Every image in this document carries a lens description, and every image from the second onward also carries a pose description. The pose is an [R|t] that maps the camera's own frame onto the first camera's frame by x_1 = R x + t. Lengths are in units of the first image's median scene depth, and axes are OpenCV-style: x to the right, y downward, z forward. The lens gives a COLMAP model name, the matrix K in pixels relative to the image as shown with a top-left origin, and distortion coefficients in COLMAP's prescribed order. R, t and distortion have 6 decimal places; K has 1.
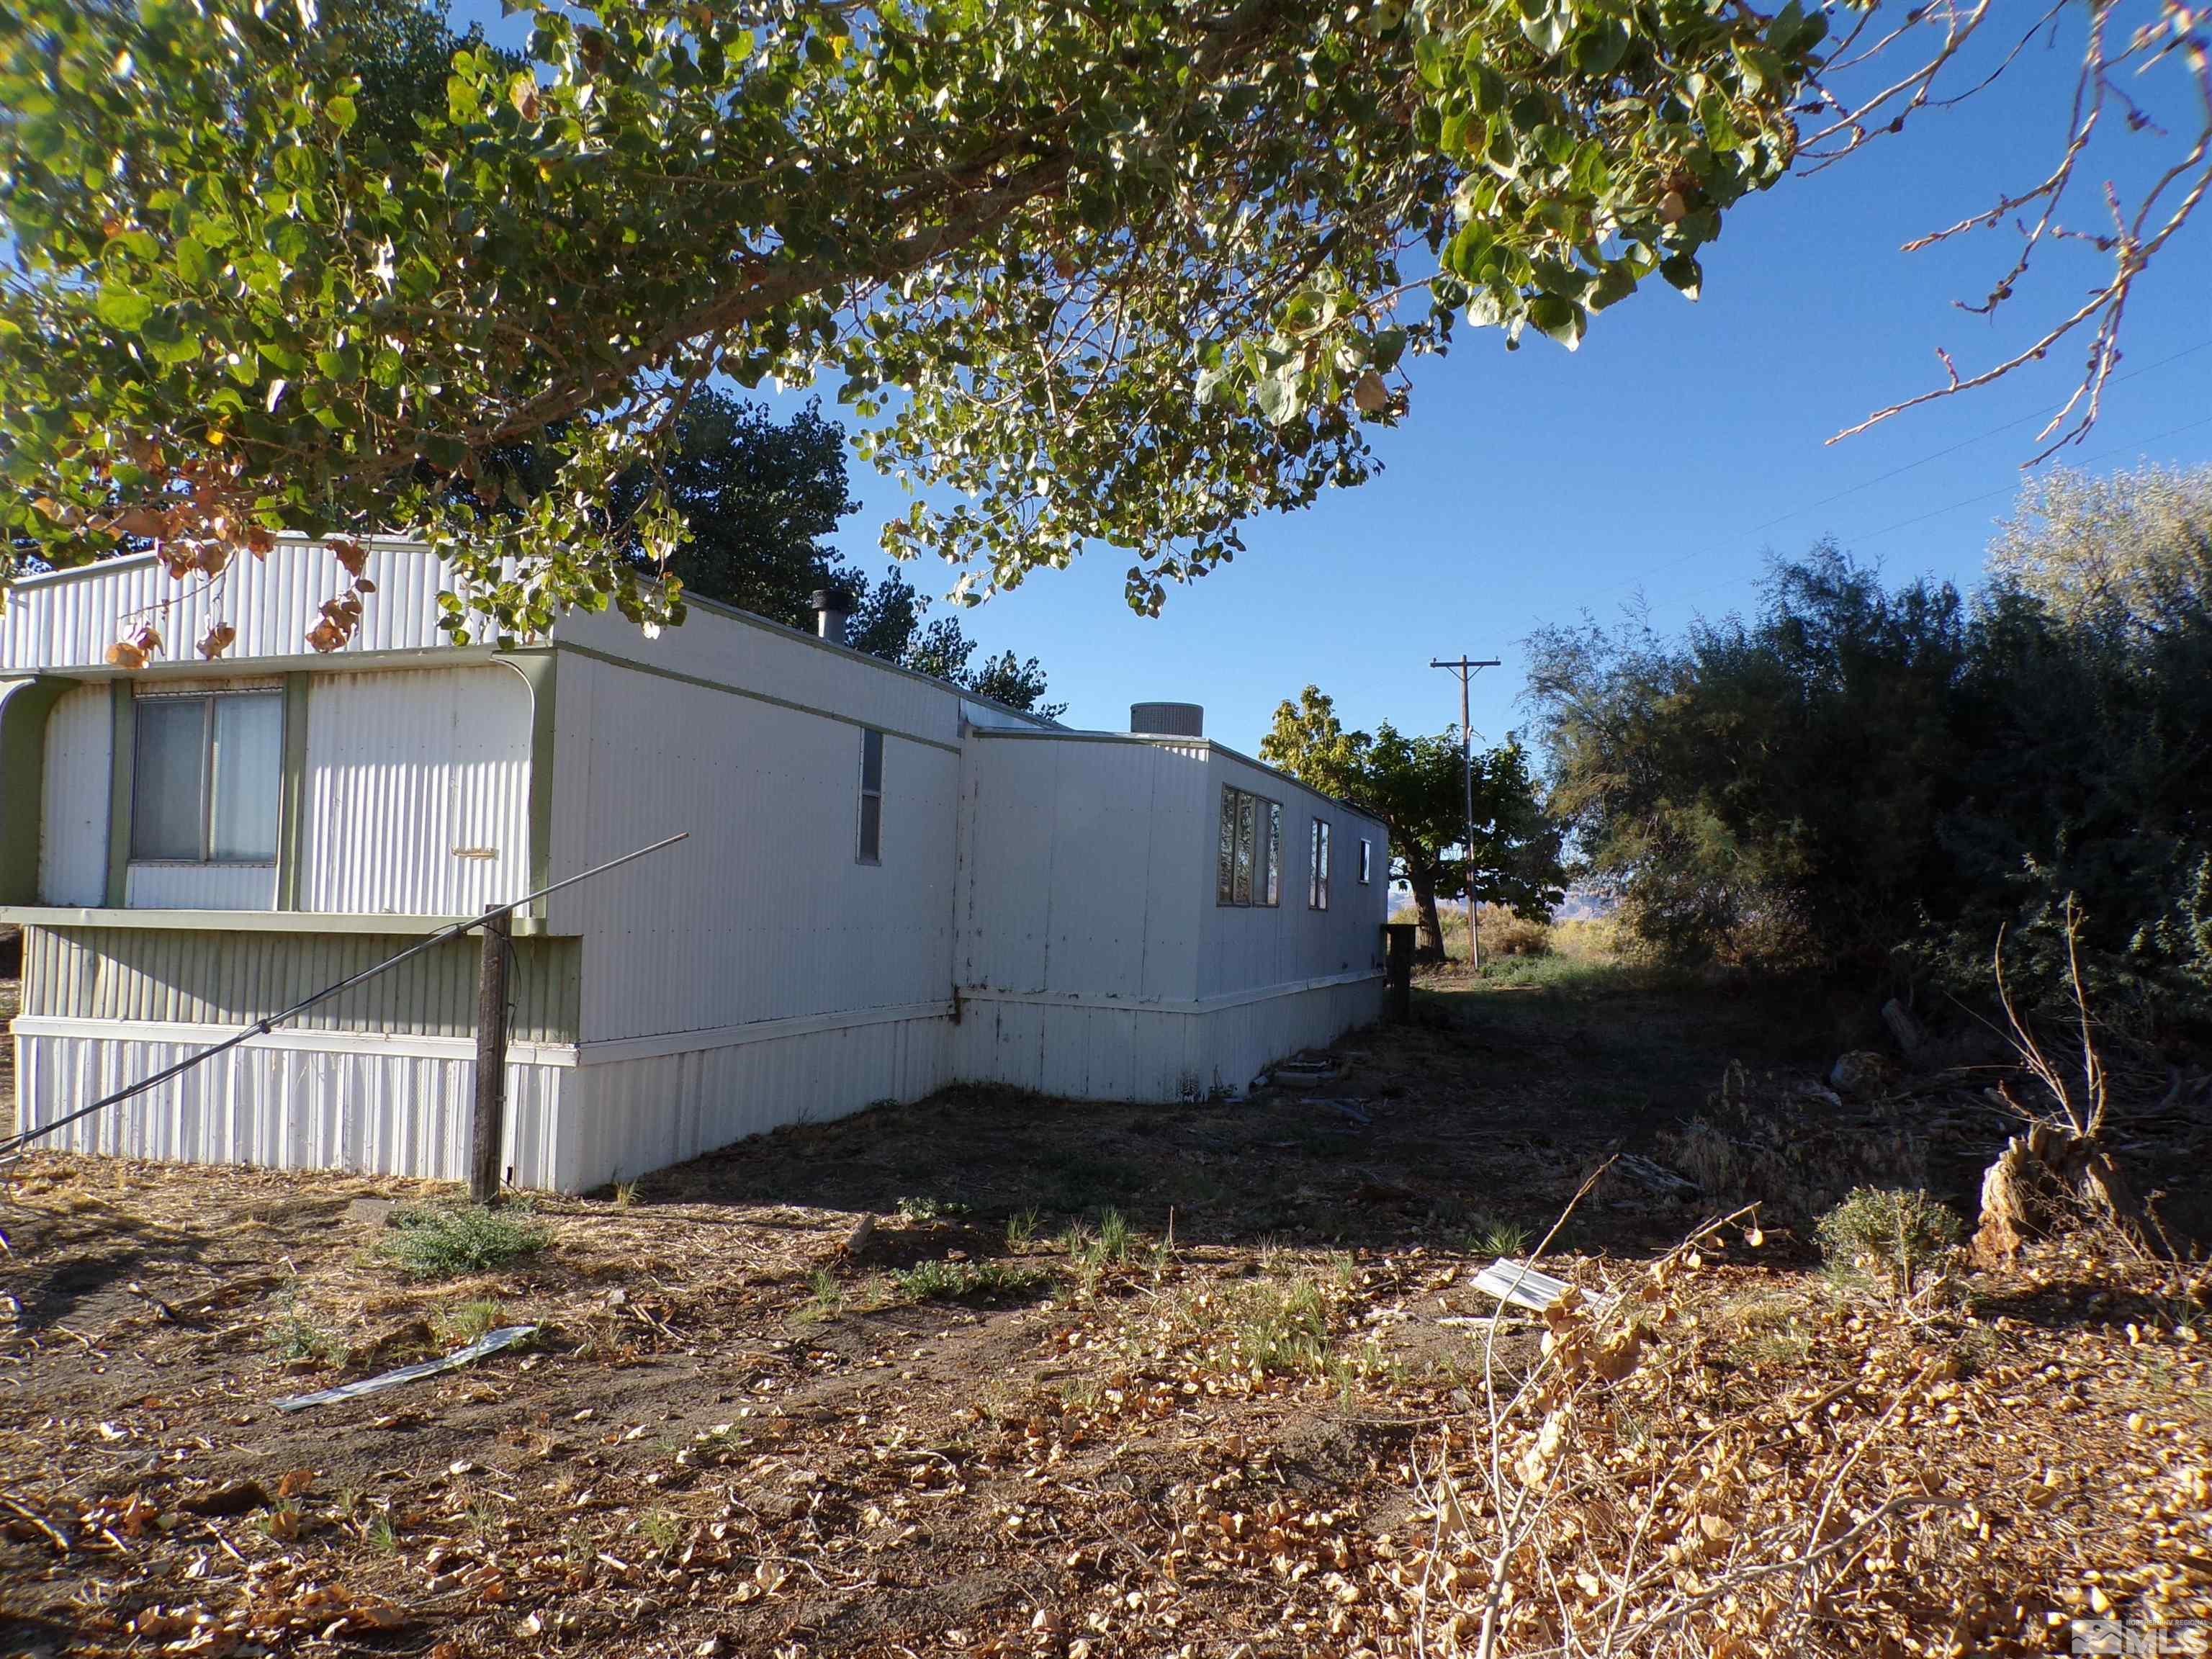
lens RADIAL K [[1541.2, 0, 1106.5], [0, 1541.2, 826.7], [0, 0, 1]] dist [0.000386, -0.000264]
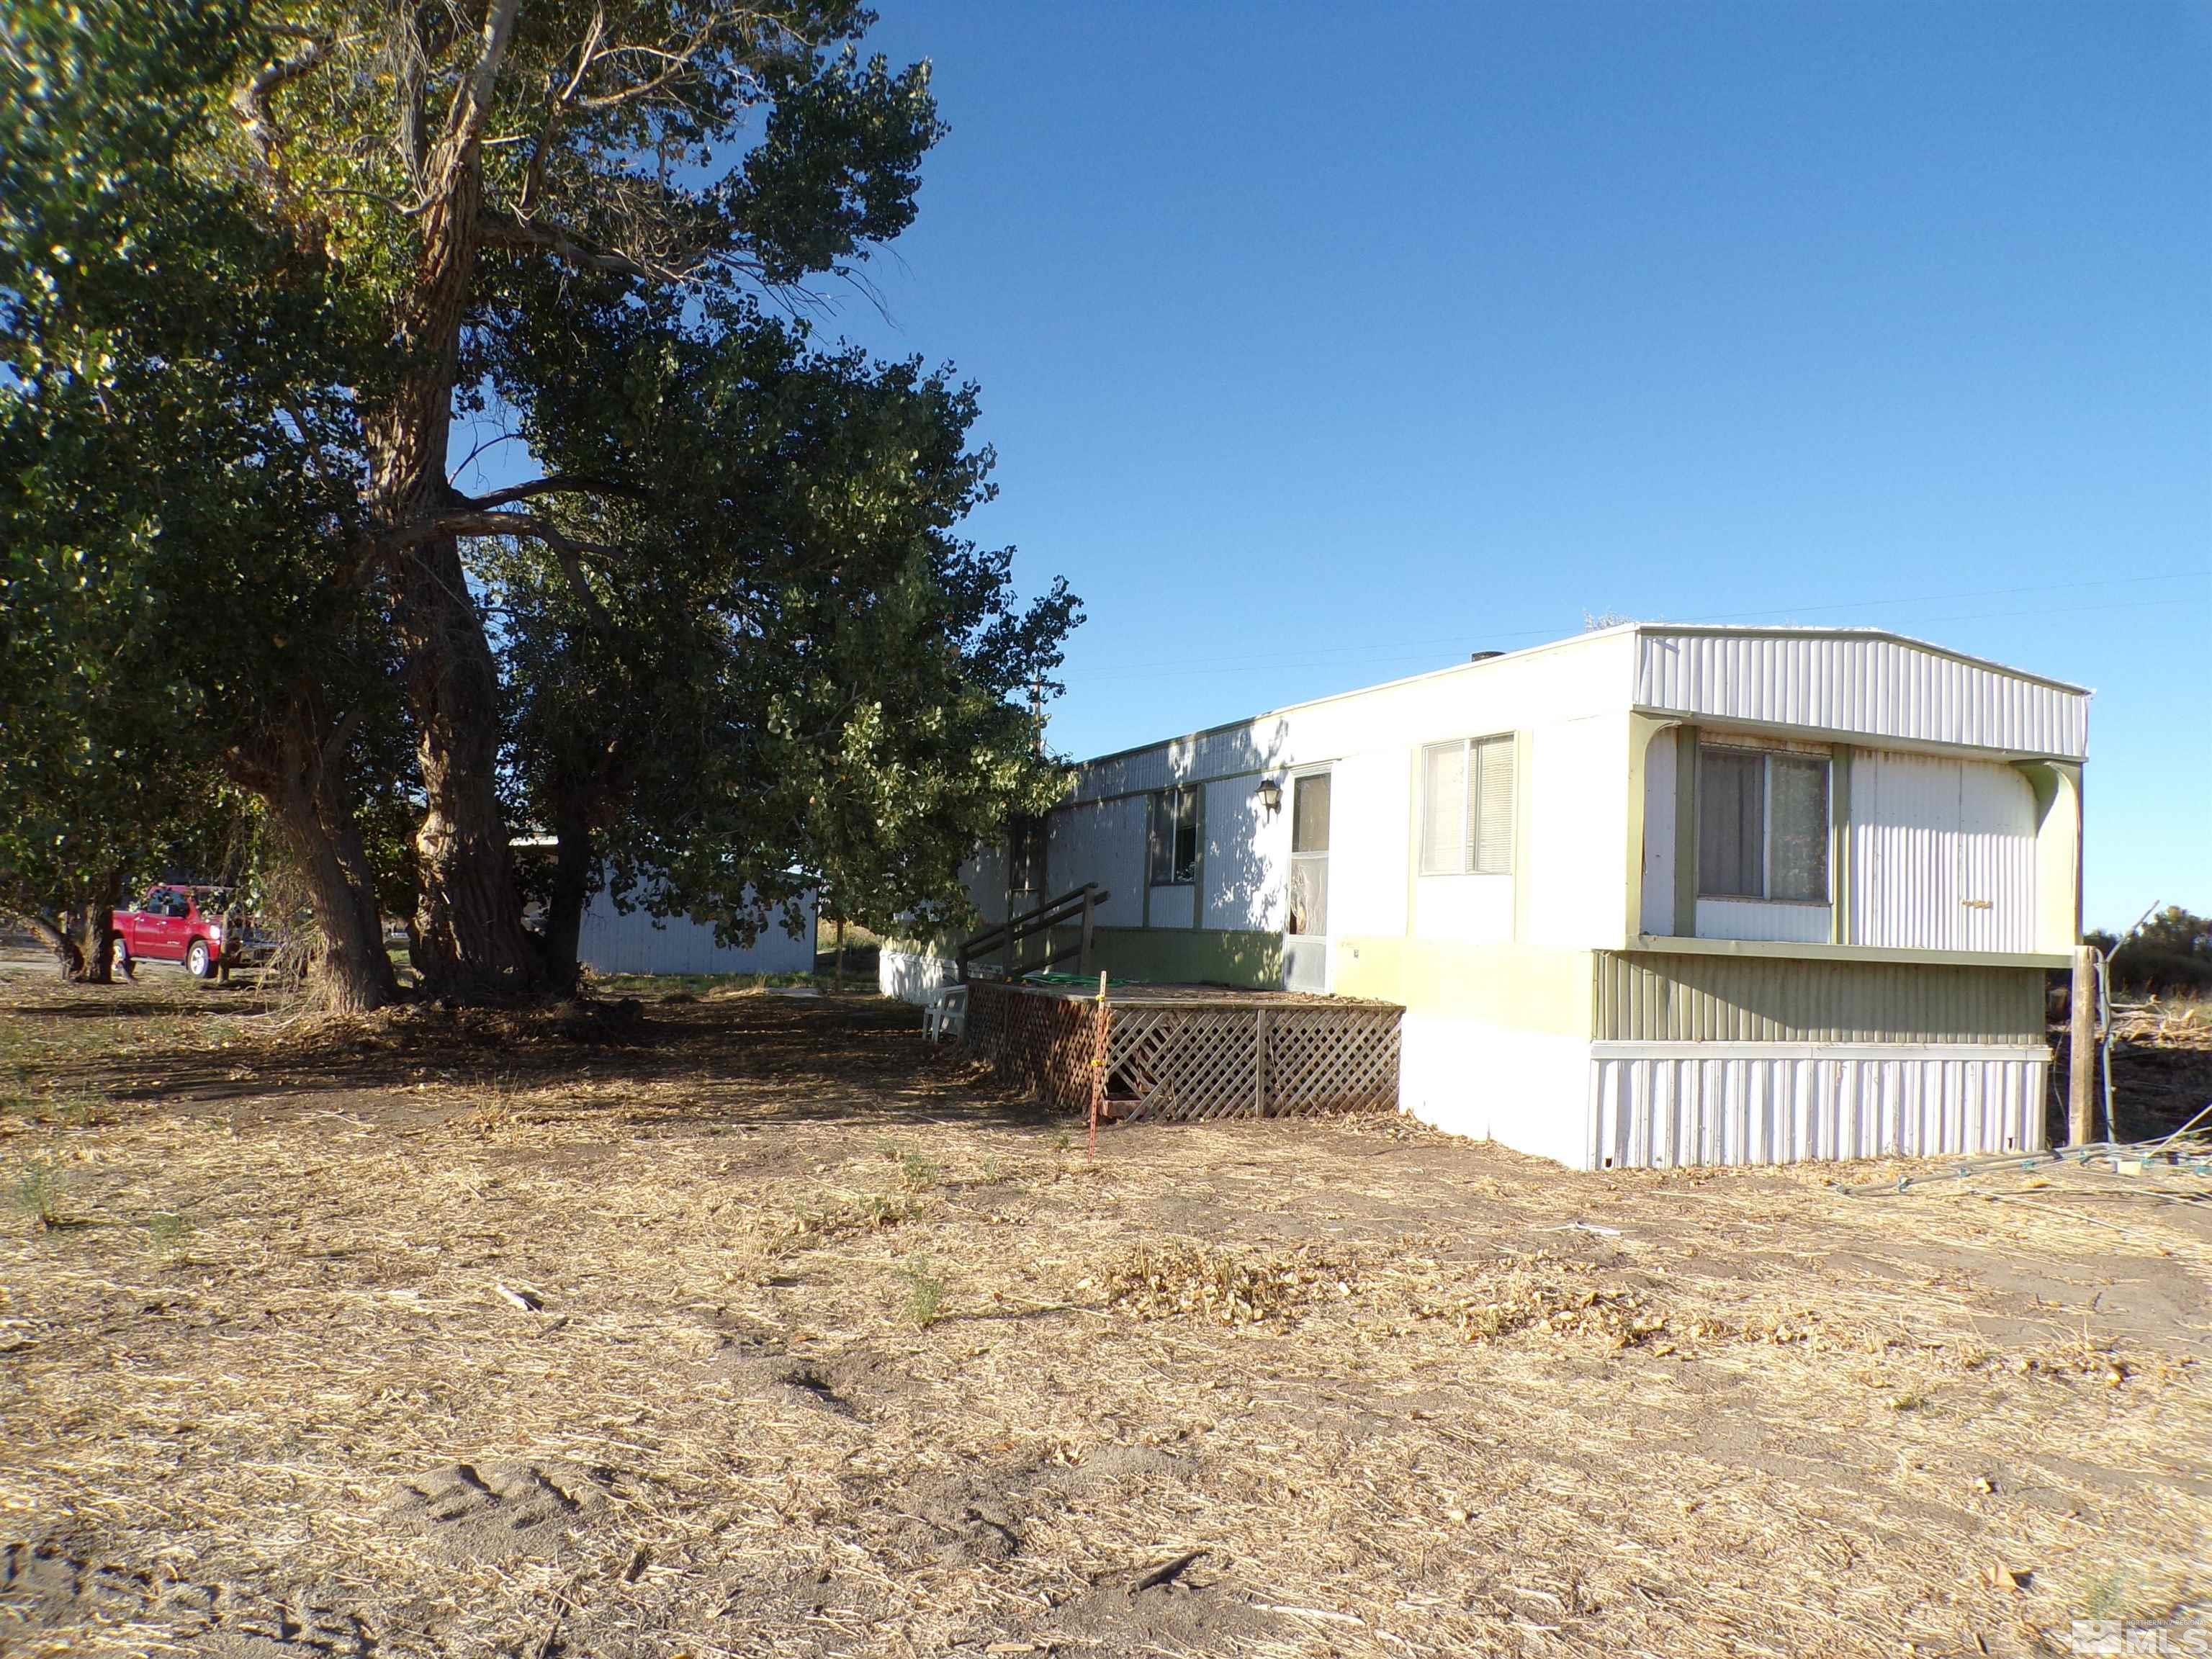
lens RADIAL K [[1541.2, 0, 1106.3], [0, 1541.2, 832.9], [0, 0, 1]] dist [0.000386, -0.000264]
pose [[0.740580, 0.053247, 0.669855, -1.711502], [-0.070399, 0.997518, -0.001462, 0.010261], [-0.668271, -0.046074, 0.742490, 0.478184]]
